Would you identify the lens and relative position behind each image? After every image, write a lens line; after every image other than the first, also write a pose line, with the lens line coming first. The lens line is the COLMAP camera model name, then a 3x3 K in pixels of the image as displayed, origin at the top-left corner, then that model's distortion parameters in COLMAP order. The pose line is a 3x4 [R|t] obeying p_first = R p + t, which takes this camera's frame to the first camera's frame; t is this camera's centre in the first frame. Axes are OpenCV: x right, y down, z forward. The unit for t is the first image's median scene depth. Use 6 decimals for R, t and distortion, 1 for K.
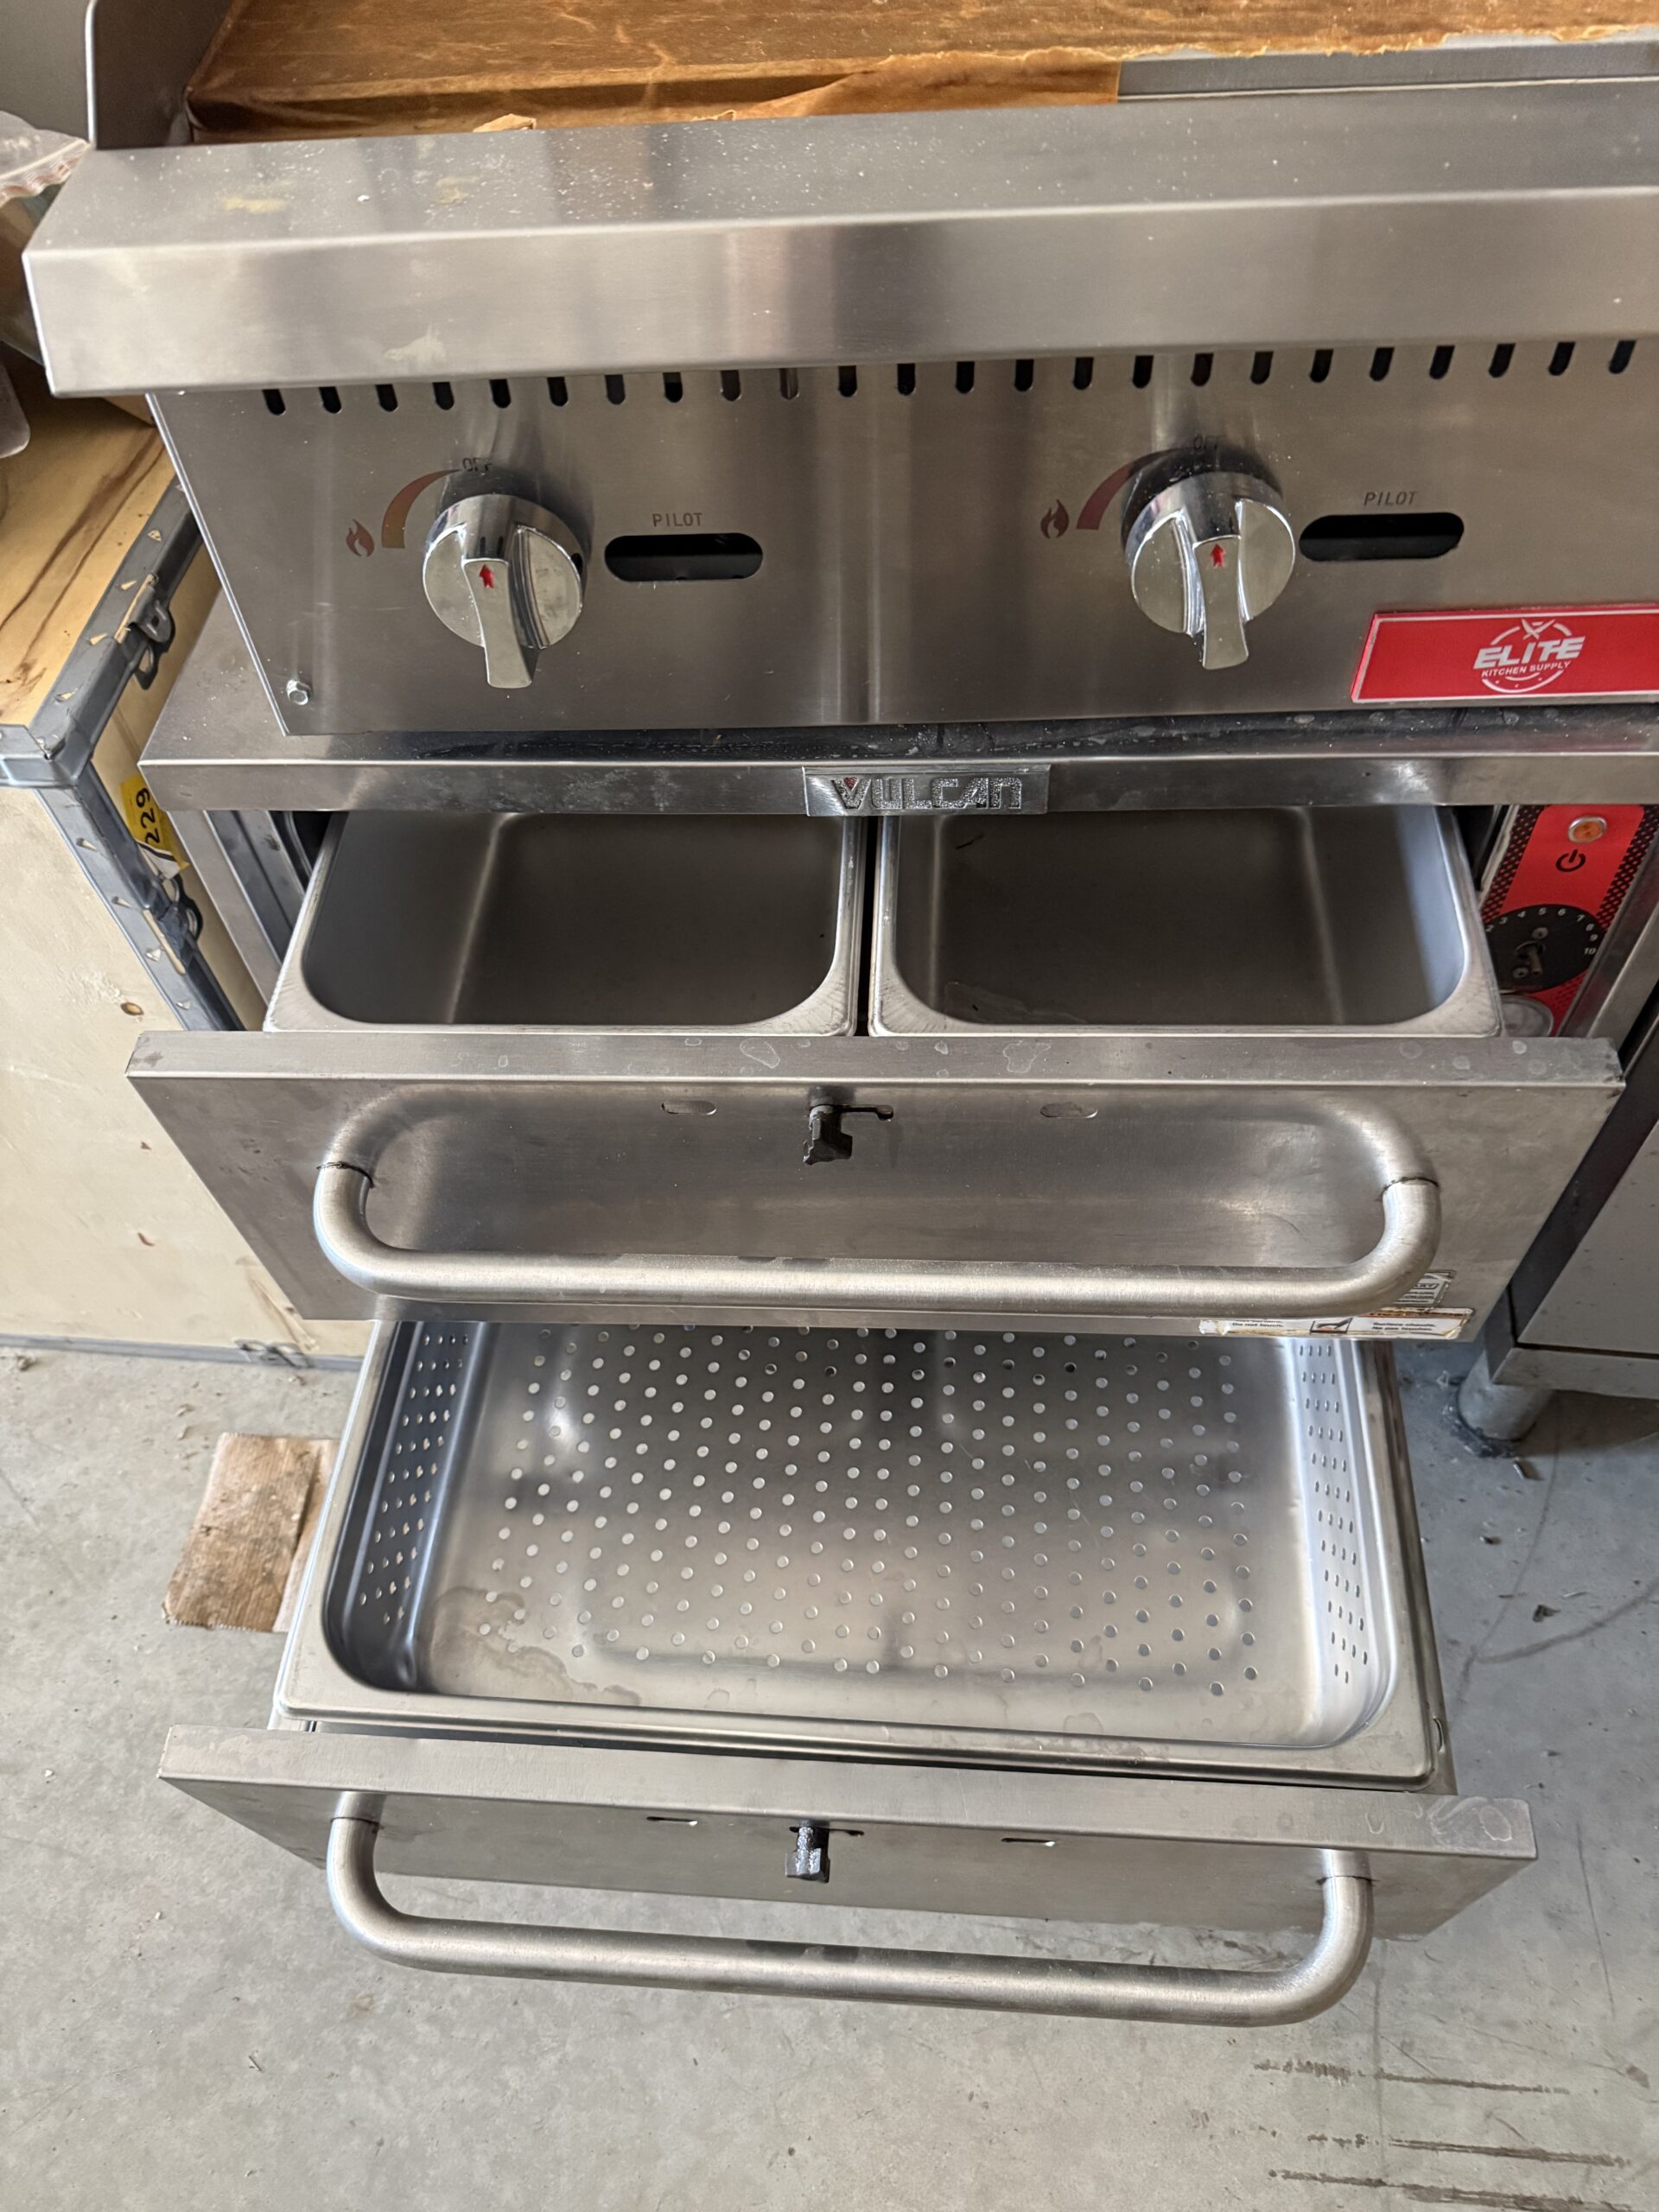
lens RADIAL K [[1561.8, 0, 829.5], [0, 1561.8, 1106.0], [0, 0, 1]] dist [0.119741, -0.221980]
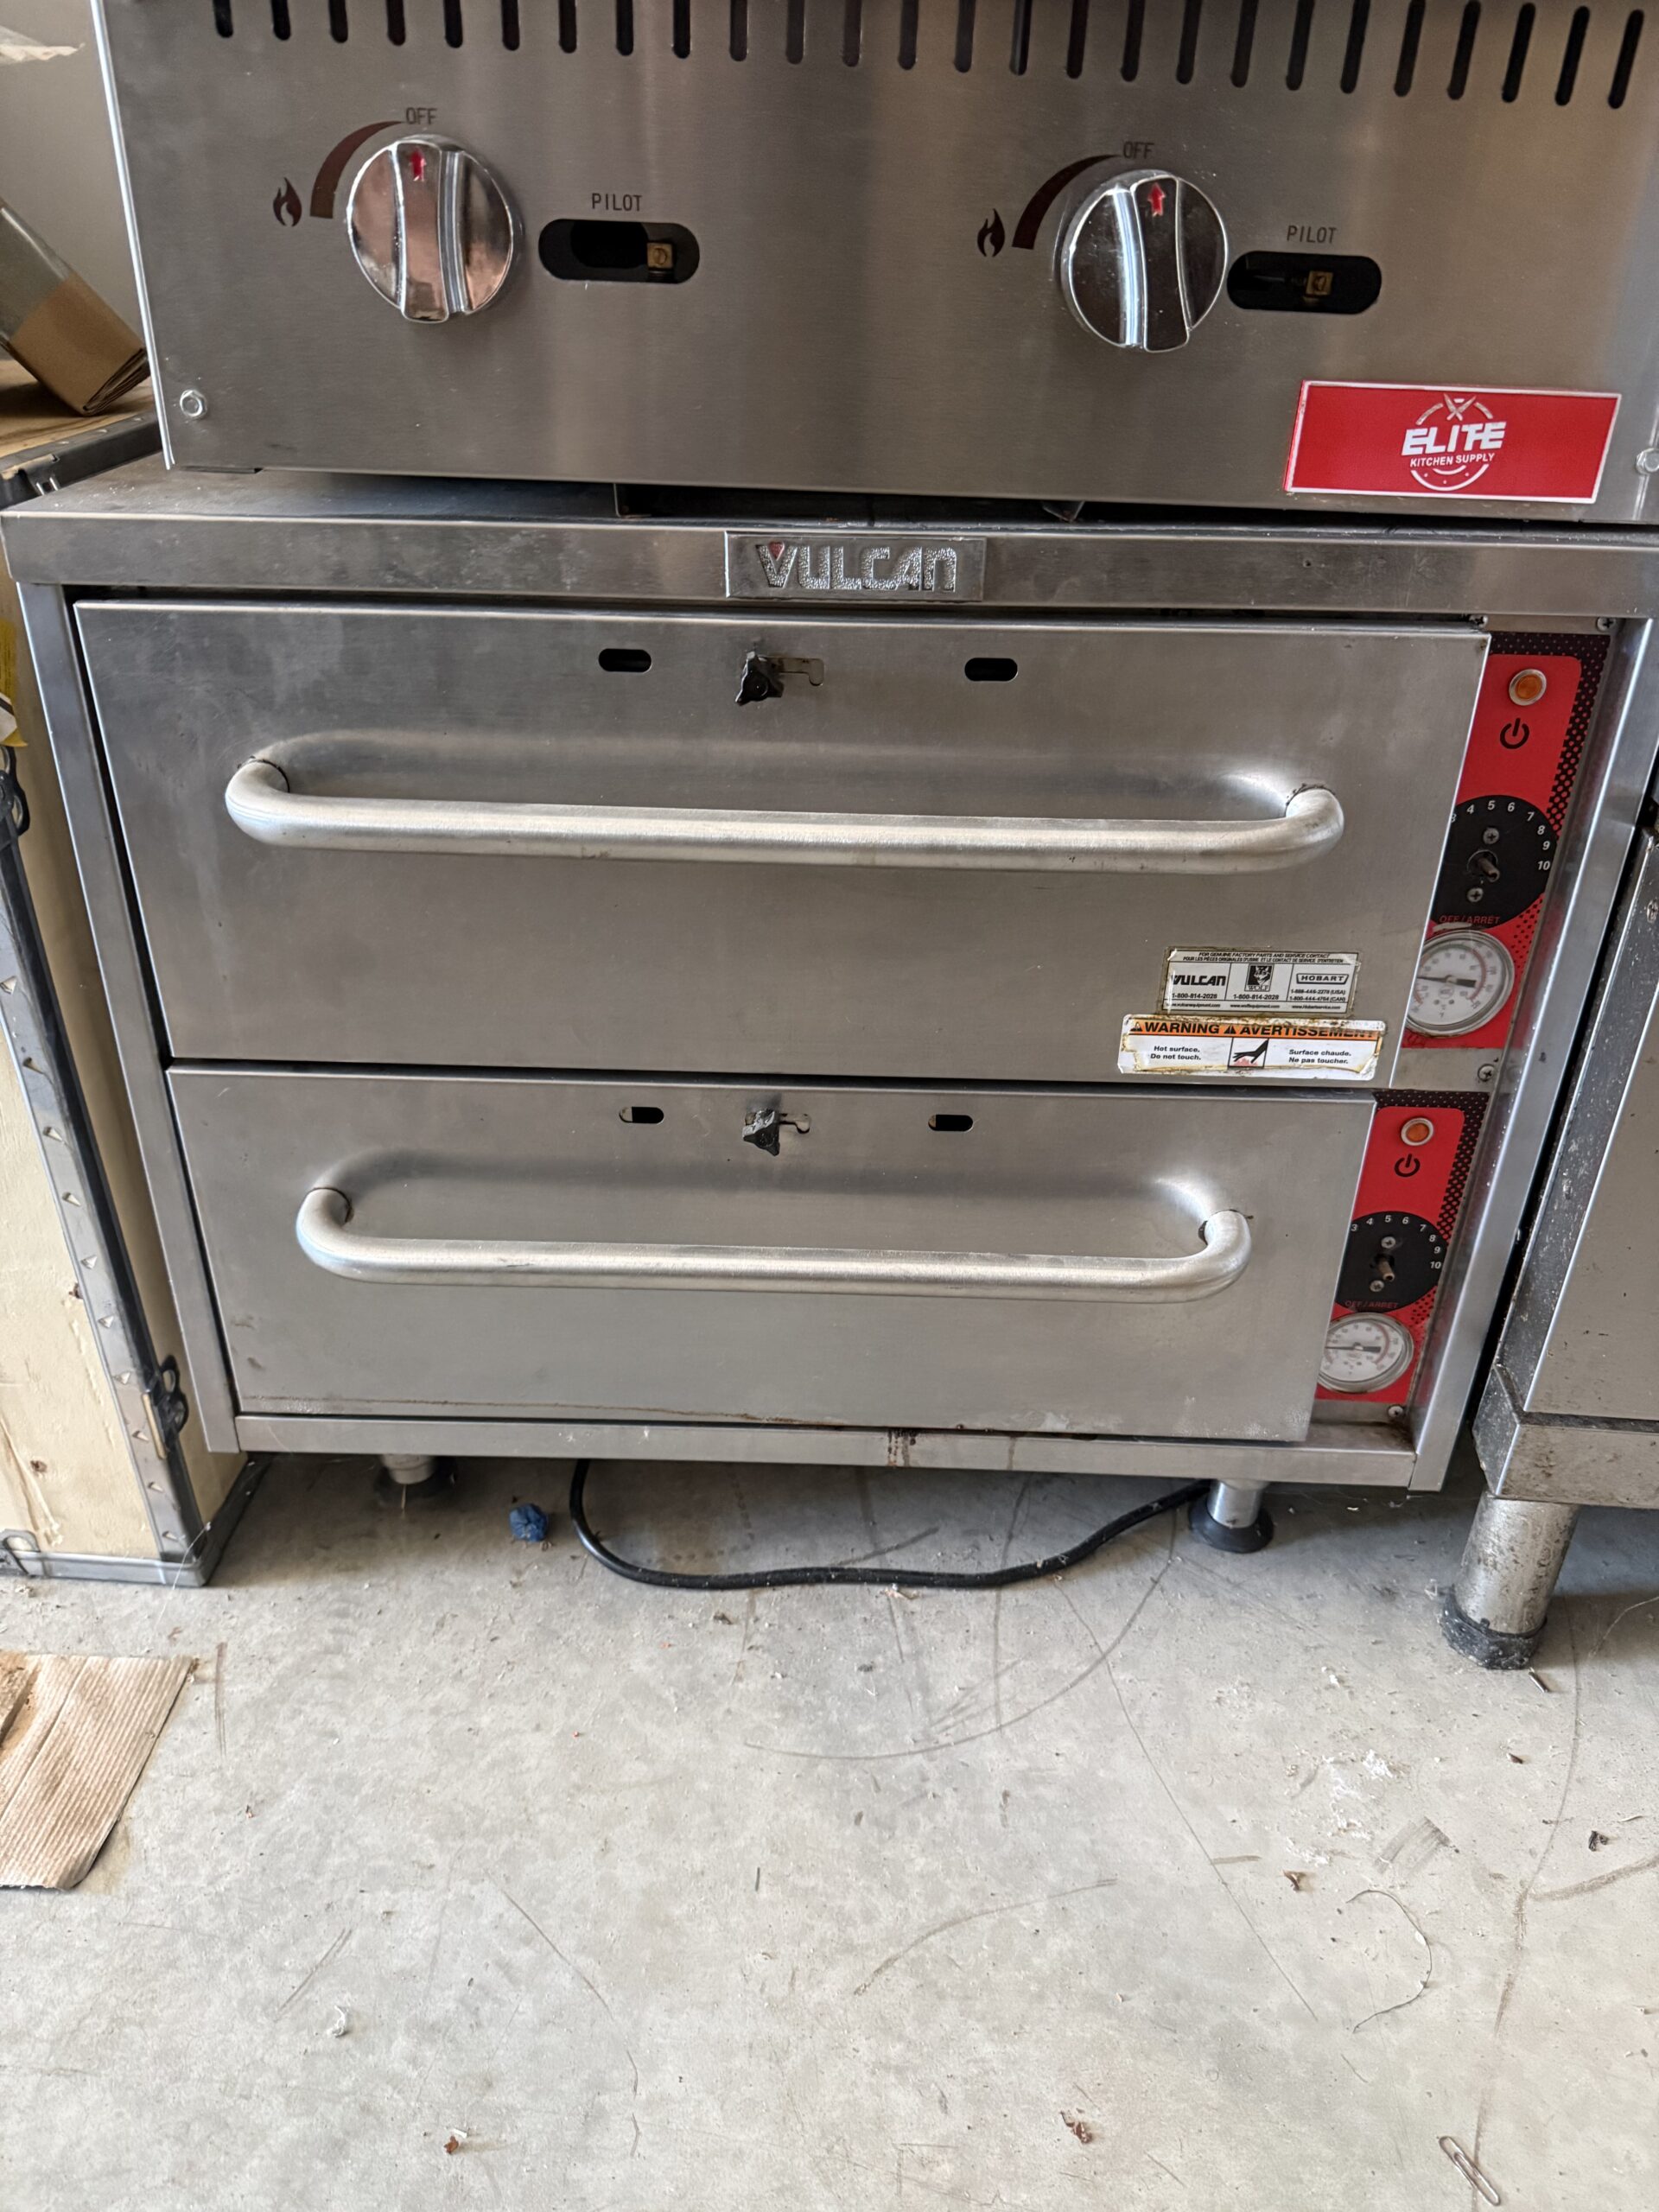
lens RADIAL K [[1585.4, 0, 827.6], [0, 1585.4, 1121.3], [0, 0, 1]] dist [-0.002288, -0.005778]
pose [[0.996290, 0.042351, 0.074918, -0.011563], [-0.009094, 0.917471, -0.397700, 0.469327], [-0.085578, 0.395543, 0.914452, 0.259995]]
